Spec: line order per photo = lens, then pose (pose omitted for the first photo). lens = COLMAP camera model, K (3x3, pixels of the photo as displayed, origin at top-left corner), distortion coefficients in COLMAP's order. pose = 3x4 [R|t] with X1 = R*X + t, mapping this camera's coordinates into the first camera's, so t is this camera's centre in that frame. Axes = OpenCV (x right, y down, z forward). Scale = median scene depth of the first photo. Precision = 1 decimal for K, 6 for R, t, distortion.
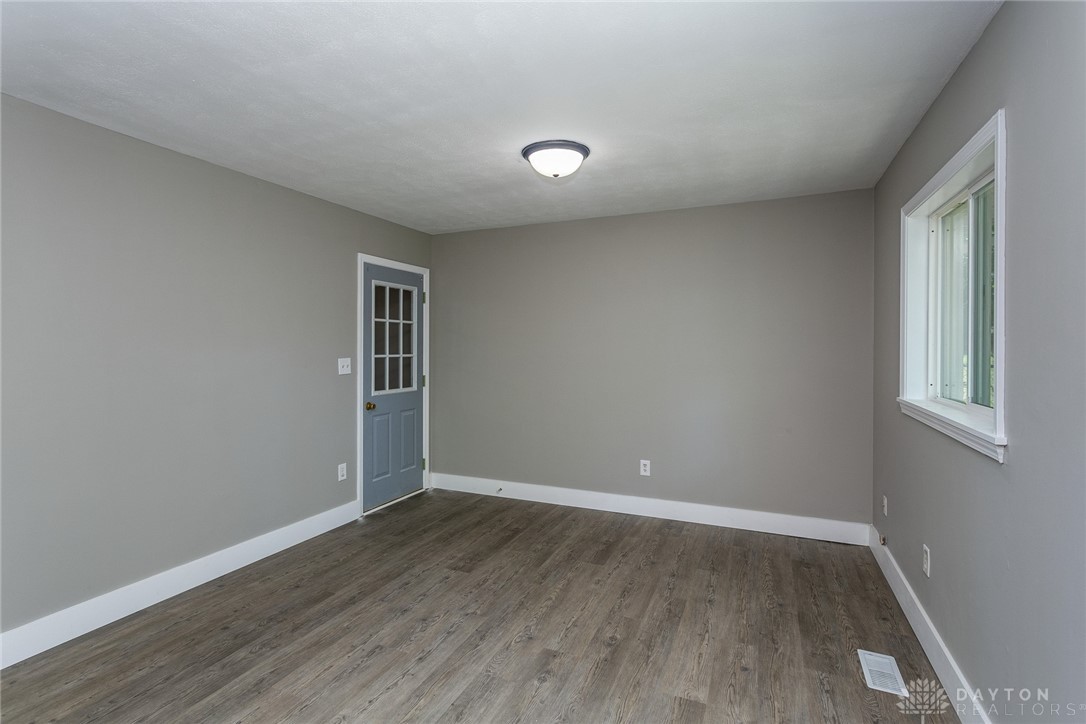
lens RADIAL K [[521.6, 0, 536.5], [0, 521.6, 344.9], [0, 0, 1]] dist [0.002776, -0.000046]
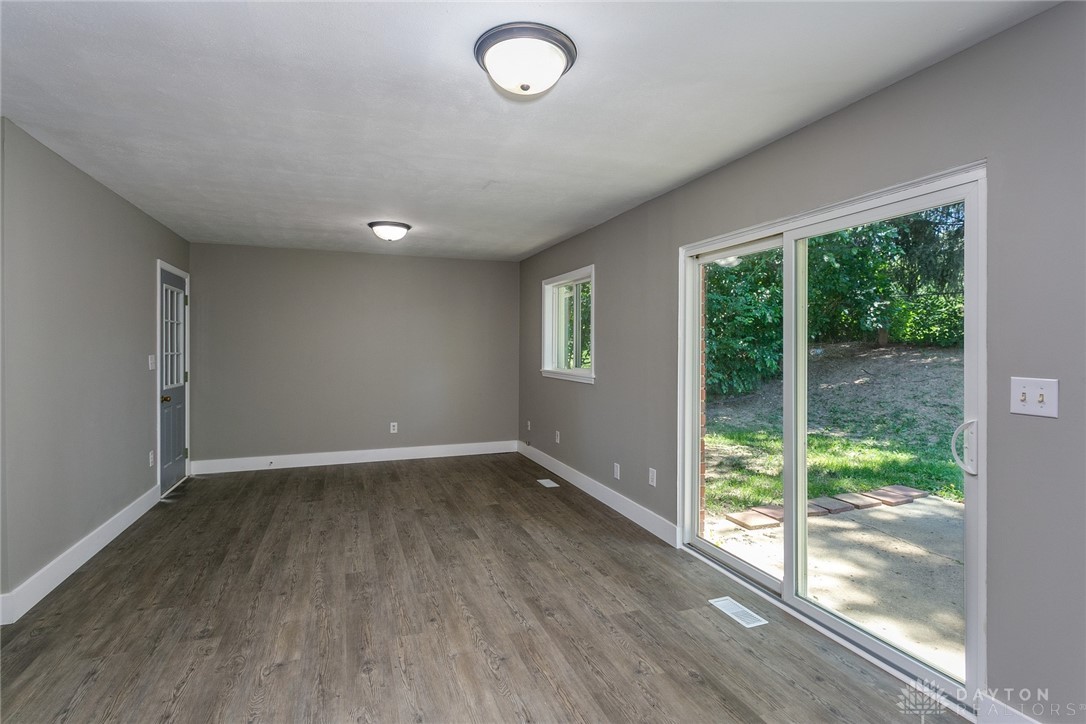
lens RADIAL K [[521.6, 0, 534.5], [0, 521.6, 355.1], [0, 0, 1]] dist [0.002776, -0.000046]
pose [[0.719863, -0.009469, 0.694051, -0.736806], [-0.001805, 0.999878, 0.015513, 0.009002], [-0.694114, -0.012420, 0.719758, -0.468210]]
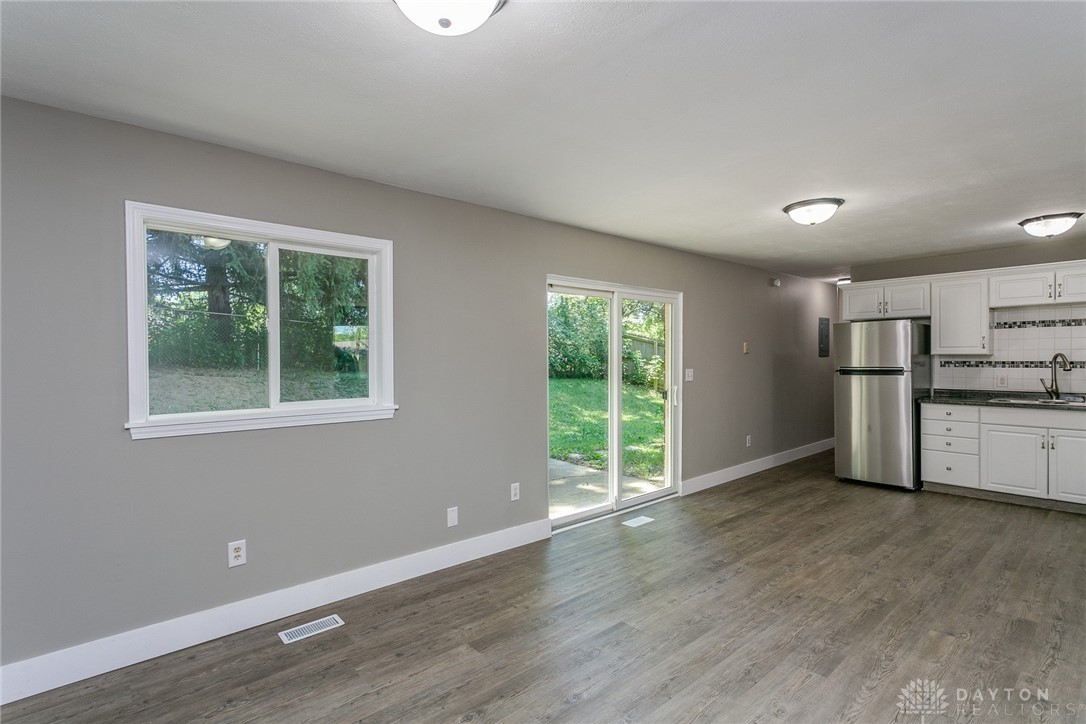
lens RADIAL K [[521.6, 0, 537.7], [0, 521.6, 360.7], [0, 0, 1]] dist [0.002776, -0.000046]
pose [[-0.903383, 0.000809, 0.428834, -0.245941], [0.005161, 0.999946, 0.008986, -0.005003], [-0.428804, 0.010331, -0.903339, 1.362295]]
